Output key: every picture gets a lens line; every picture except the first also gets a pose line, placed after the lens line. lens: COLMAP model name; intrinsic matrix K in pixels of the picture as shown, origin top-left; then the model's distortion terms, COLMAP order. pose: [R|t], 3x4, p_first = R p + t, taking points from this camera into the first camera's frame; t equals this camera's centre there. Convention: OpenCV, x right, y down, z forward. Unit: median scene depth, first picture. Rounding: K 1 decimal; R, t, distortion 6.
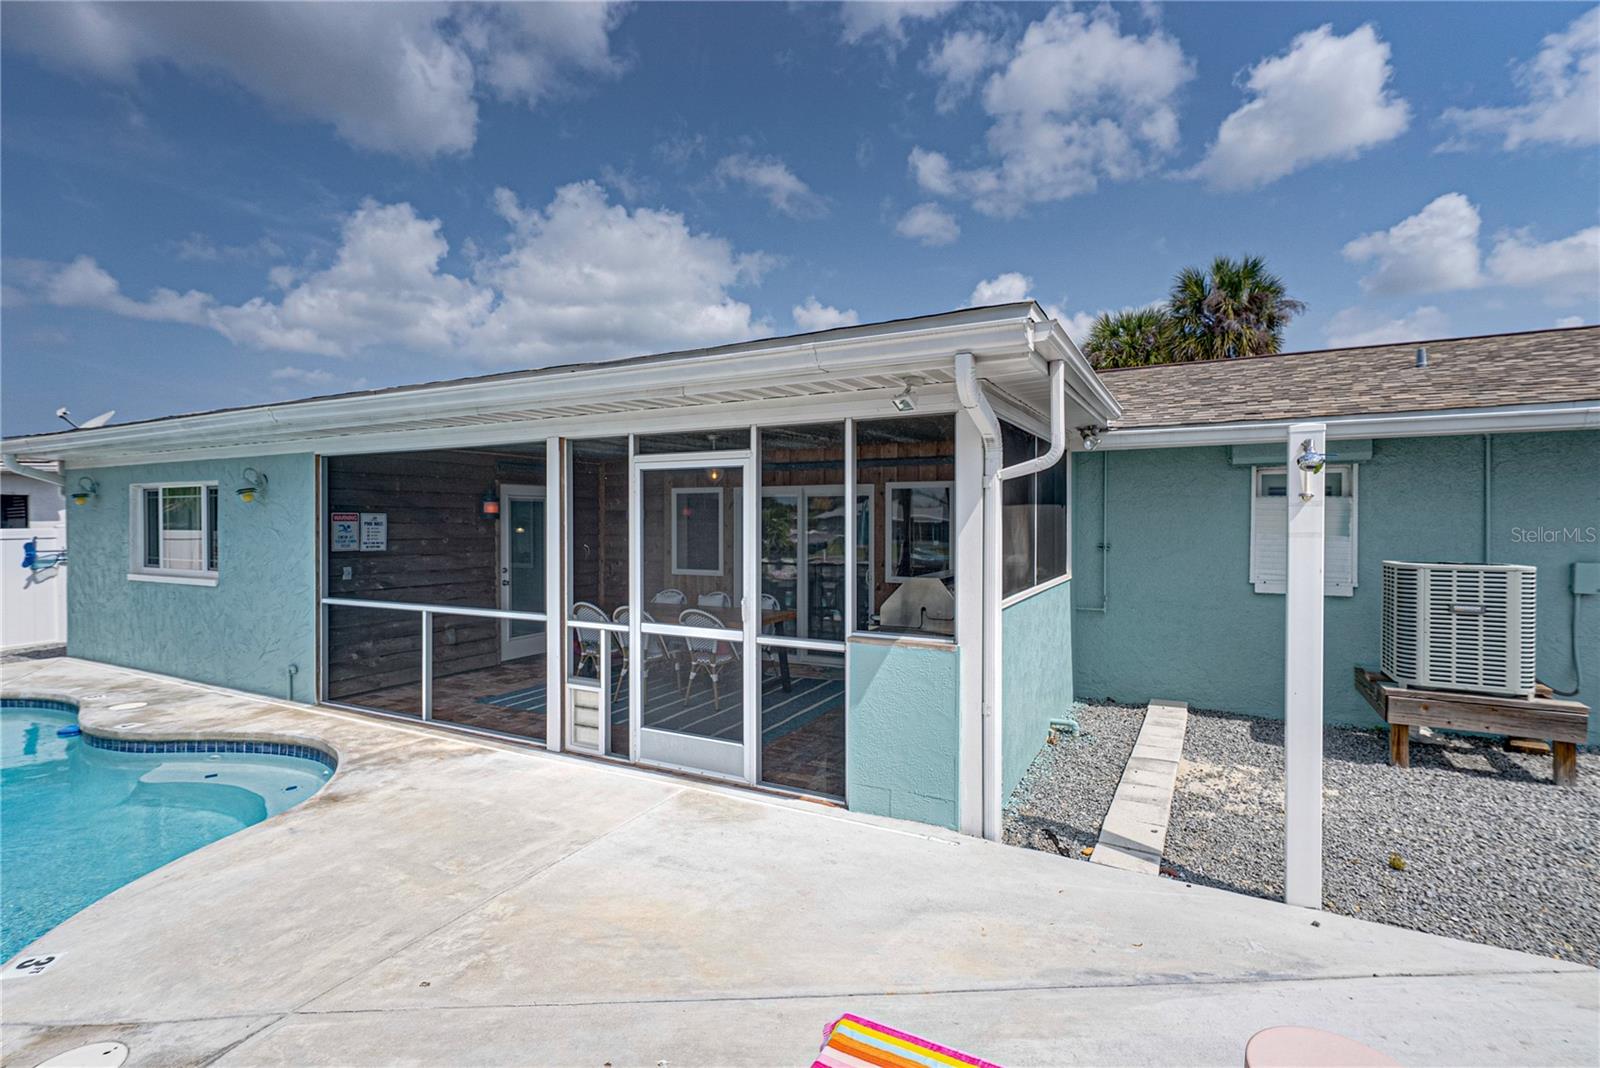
lens RADIAL K [[754.9, 0, 794.6], [0, 754.9, 505.1], [0, 0, 1]] dist [0.000261, 0.000311]
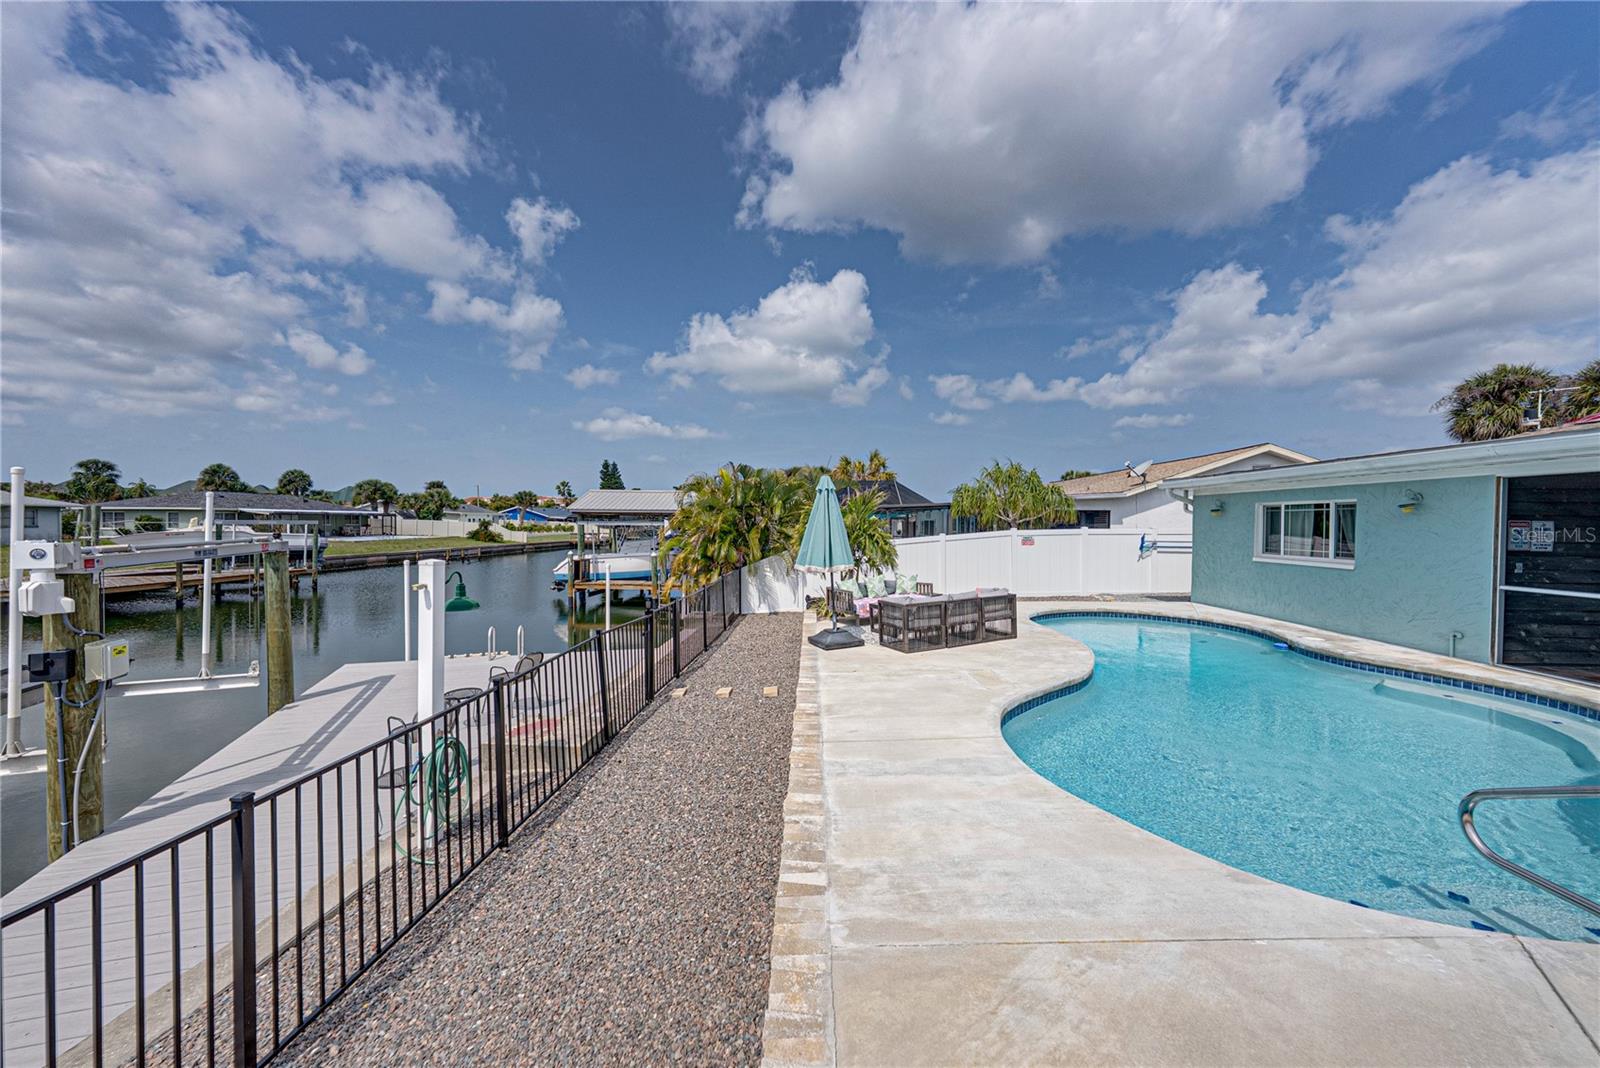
lens RADIAL K [[543.0, 0, 804.2], [0, 543.0, 530.5], [0, 0, 1]] dist [0.000725, 0.000096]
pose [[0.454681, 0.019340, -0.890444, -0.359305], [0.011930, 0.999542, 0.027801, -0.014676], [0.890574, -0.023264, 0.454243, -0.550054]]
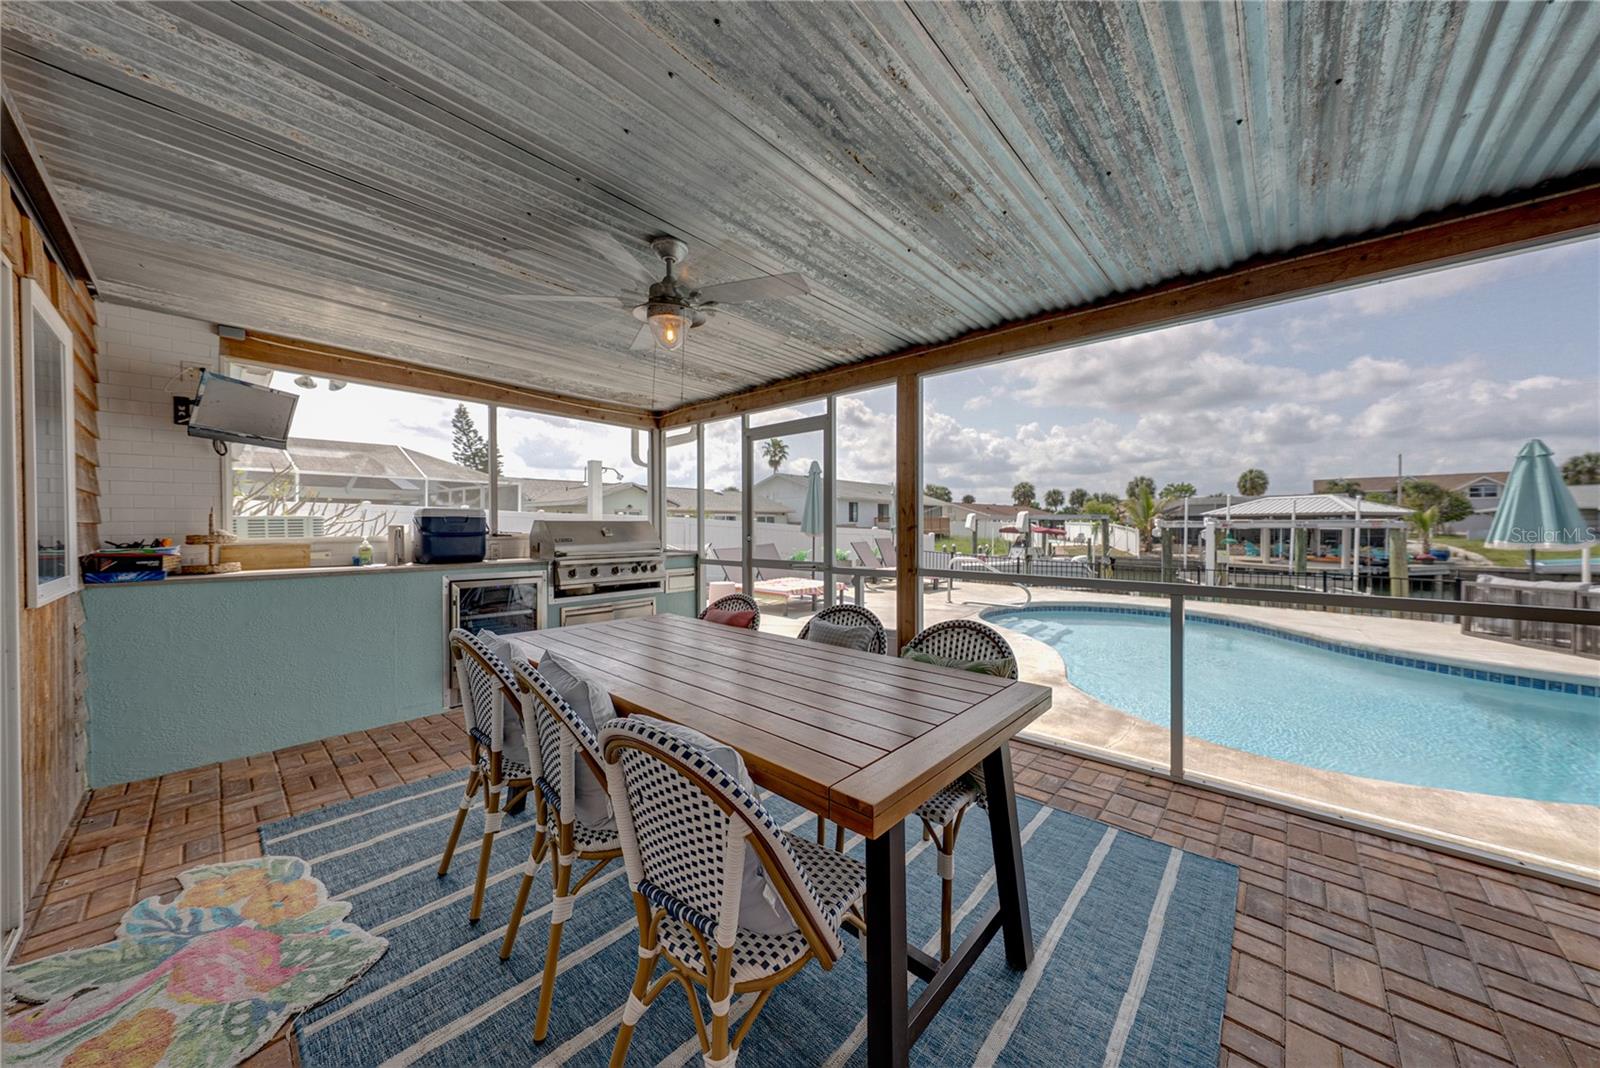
lens RADIAL K [[543.0, 0, 804.2], [0, 543.0, 530.5], [0, 0, 1]] dist [0.000725, 0.000096]
pose [[-0.971739, 0.000683, 0.236056, -0.270512], [-0.002377, 0.999917, -0.012679, 0.085777], [-0.236045, -0.012881, -0.971657, 1.339159]]
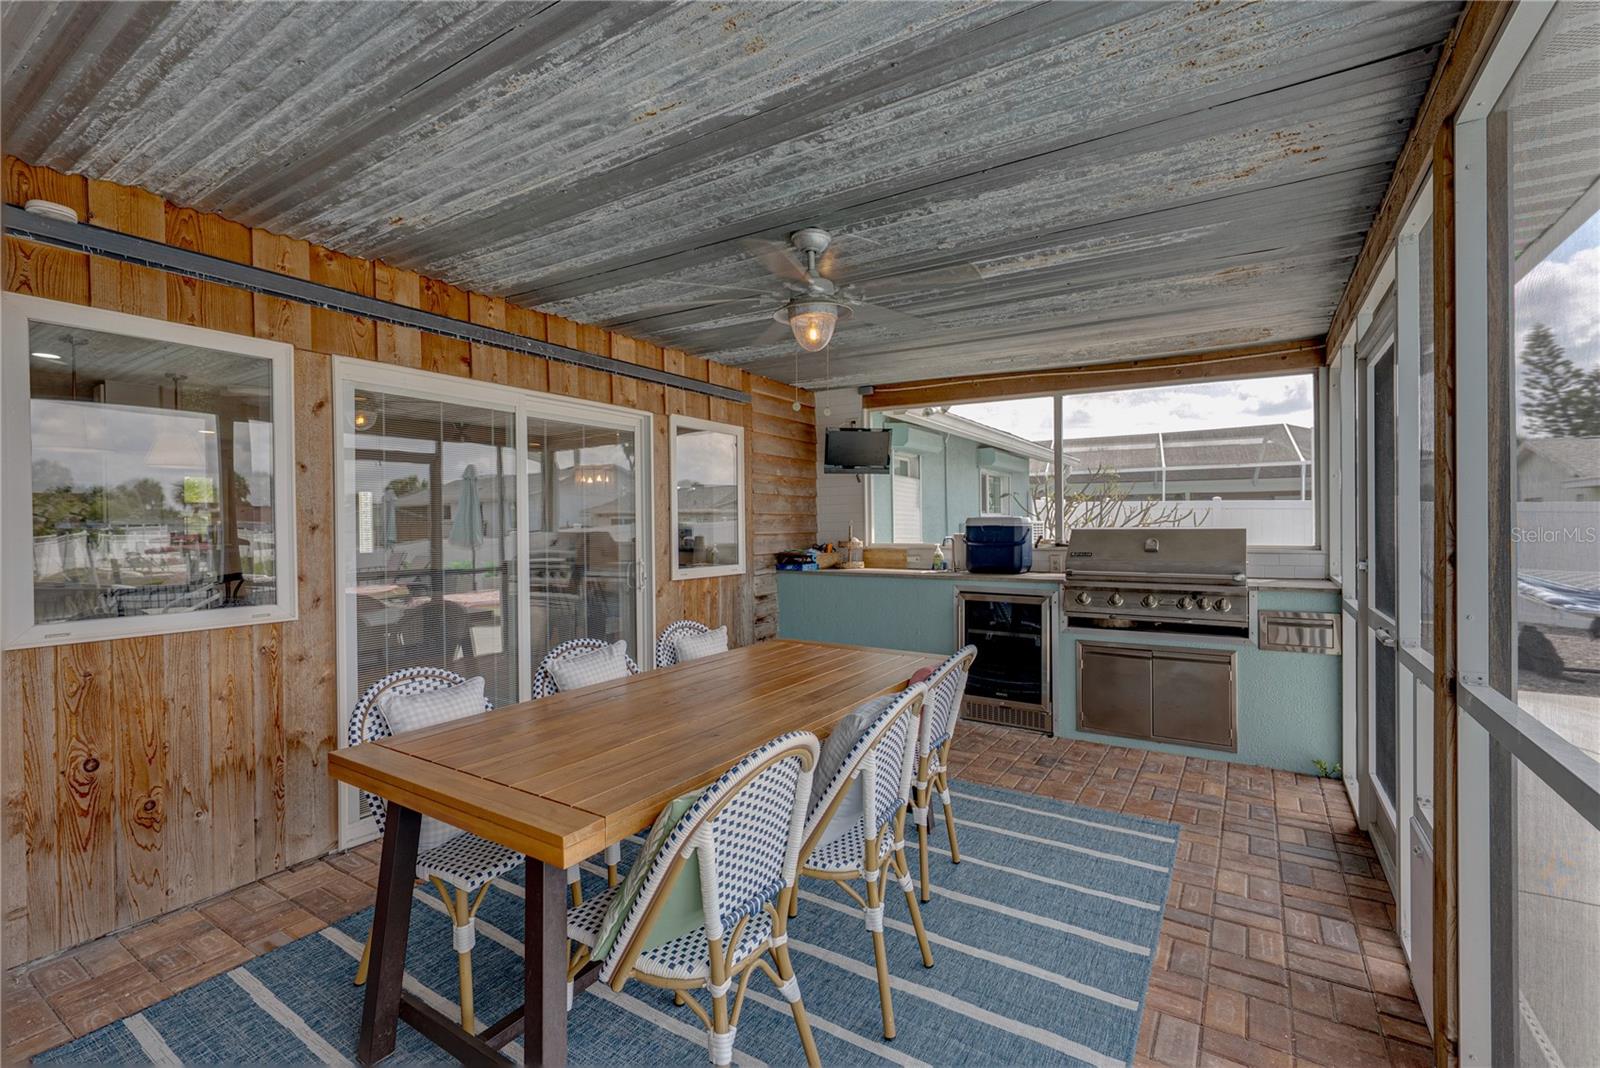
lens RADIAL K [[699.5, 0, 798.2], [0, 699.5, 529.8], [0, 0, 1]] dist [-0.001342, 0.000019]
pose [[0.077311, -0.006511, 0.996986, -0.501192], [-0.013062, 0.999886, 0.007542, 0.066150], [-0.996921, -0.013605, 0.077217, 1.006984]]
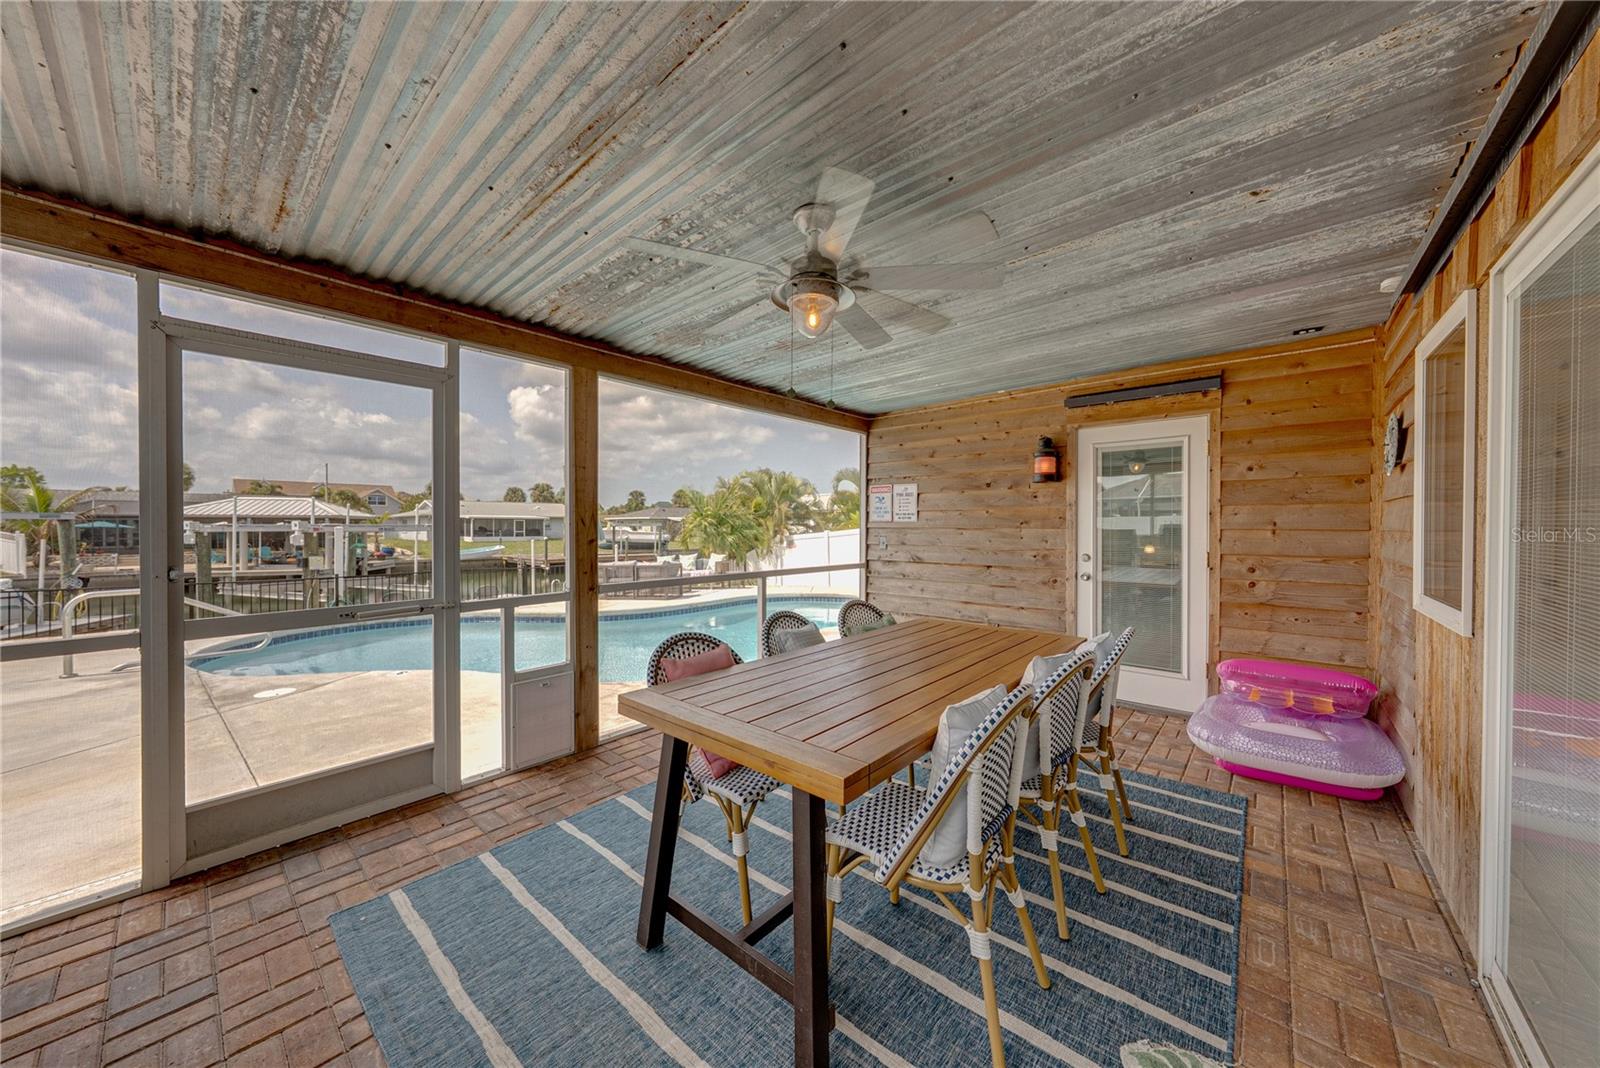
lens RADIAL K [[543.0, 0, 804.2], [0, 543.0, 530.5], [0, 0, 1]] dist [0.000725, 0.000096]
pose [[-0.212518, 0.009506, -0.977111, 0.172270], [0.021309, 0.999760, 0.005091, 0.068896], [0.976925, -0.019740, -0.212670, 1.084880]]
